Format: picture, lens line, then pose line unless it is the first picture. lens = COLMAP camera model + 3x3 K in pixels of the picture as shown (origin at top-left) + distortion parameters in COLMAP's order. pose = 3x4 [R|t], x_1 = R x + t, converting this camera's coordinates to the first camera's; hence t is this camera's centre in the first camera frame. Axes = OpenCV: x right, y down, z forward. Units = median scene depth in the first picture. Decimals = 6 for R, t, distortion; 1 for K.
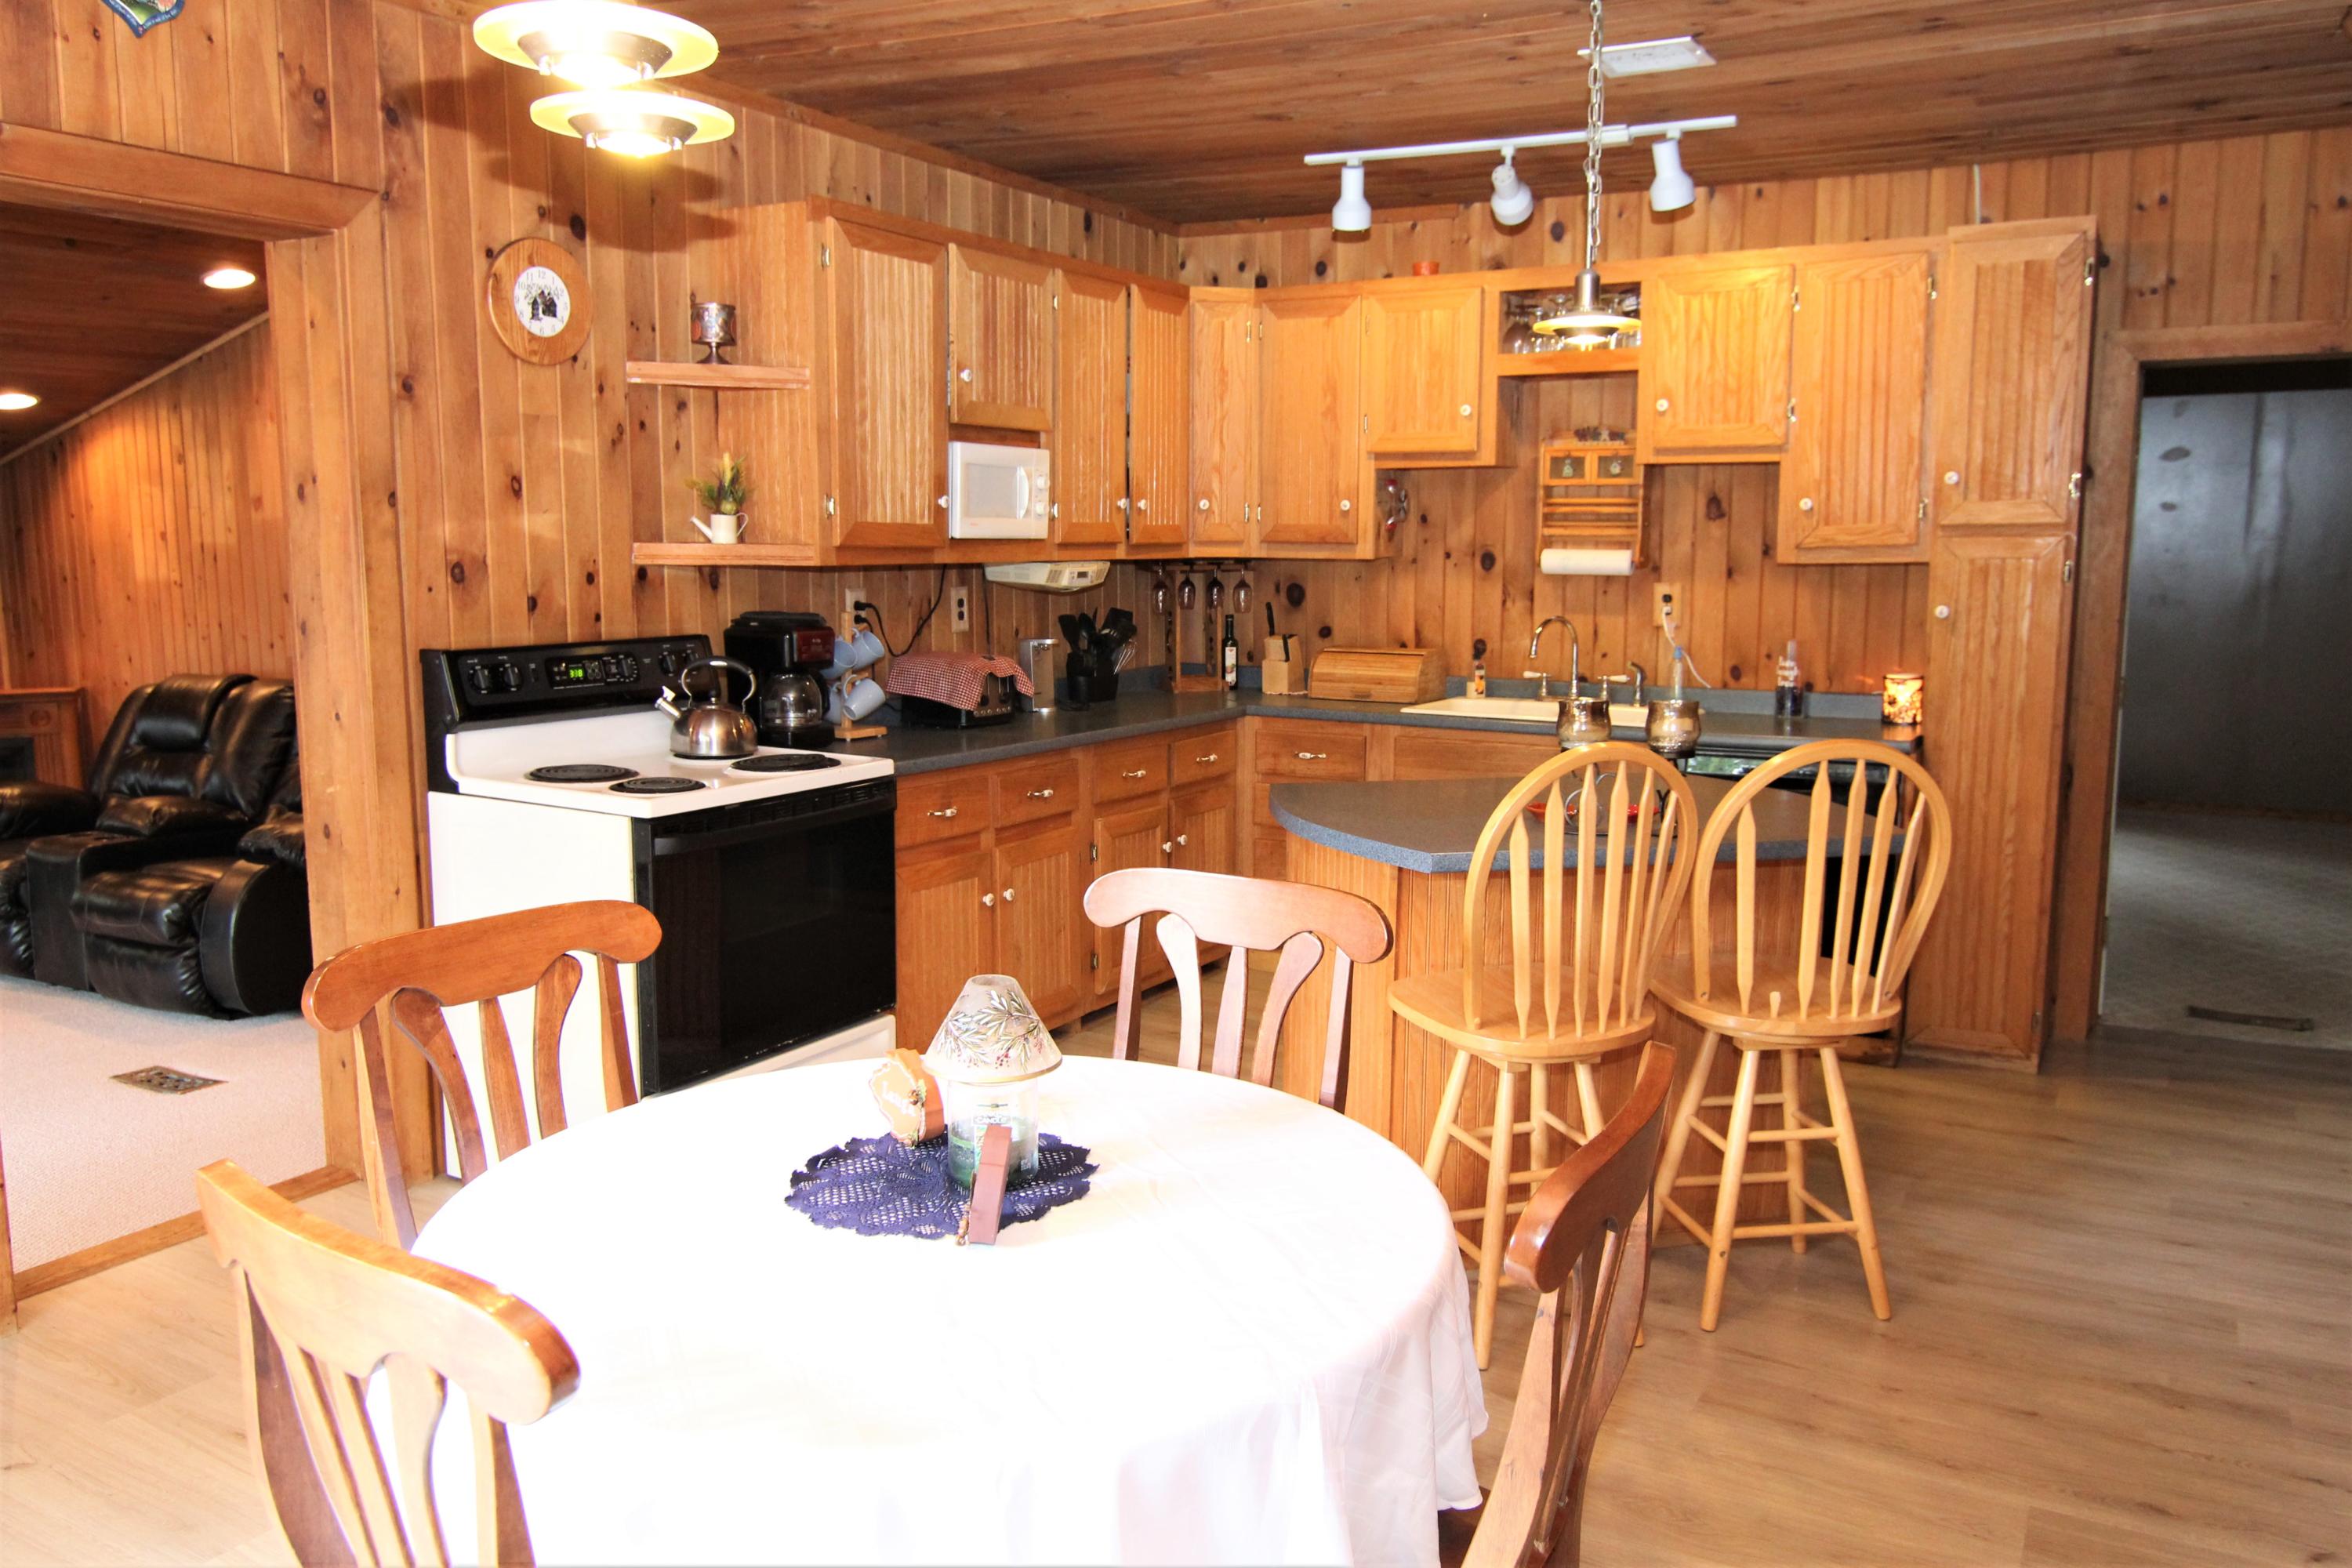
lens RADIAL K [[1737.4, 0, 1177.4], [0, 1737.4, 784.0], [0, 0, 1]] dist [-0.001965, -0.012610]
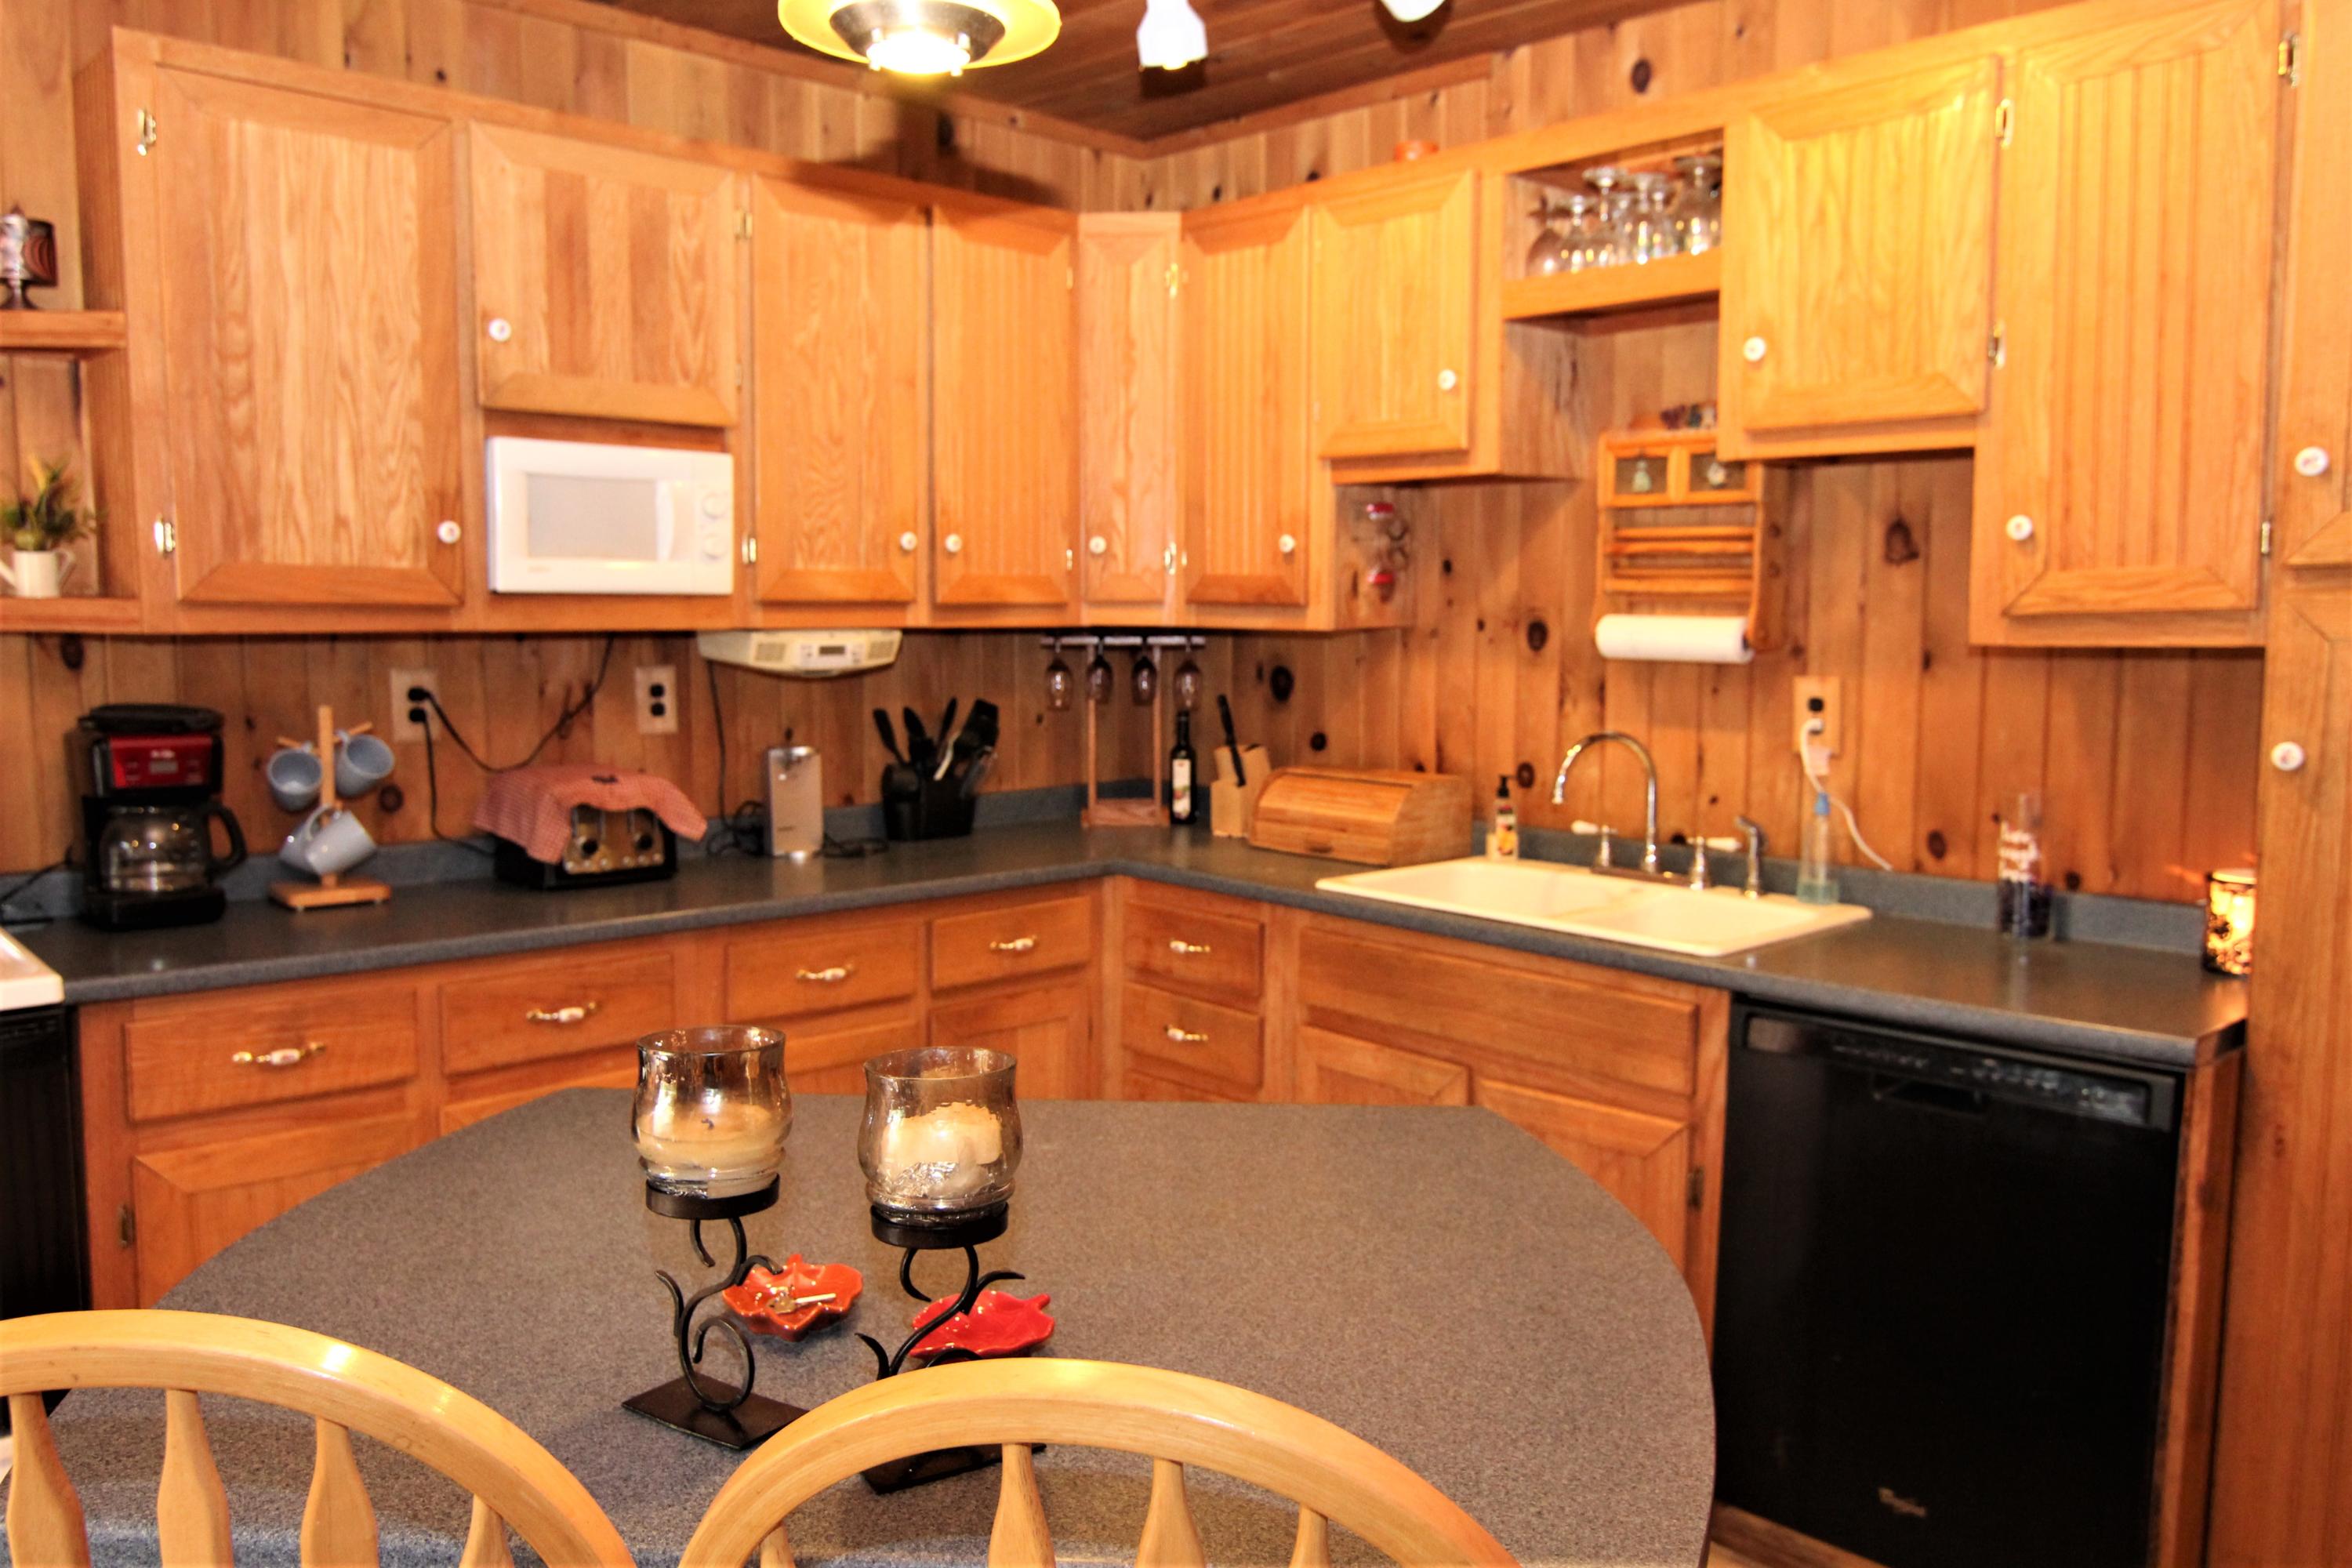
lens RADIAL K [[1737.4, 0, 1174.0], [0, 1737.4, 774.3], [0, 0, 1]] dist [-0.001965, -0.012610]
pose [[0.954931, 0.032881, -0.295000, 0.254406], [-0.045936, 0.998243, -0.037429, -0.055075], [0.293251, 0.049293, 0.954764, 0.415051]]
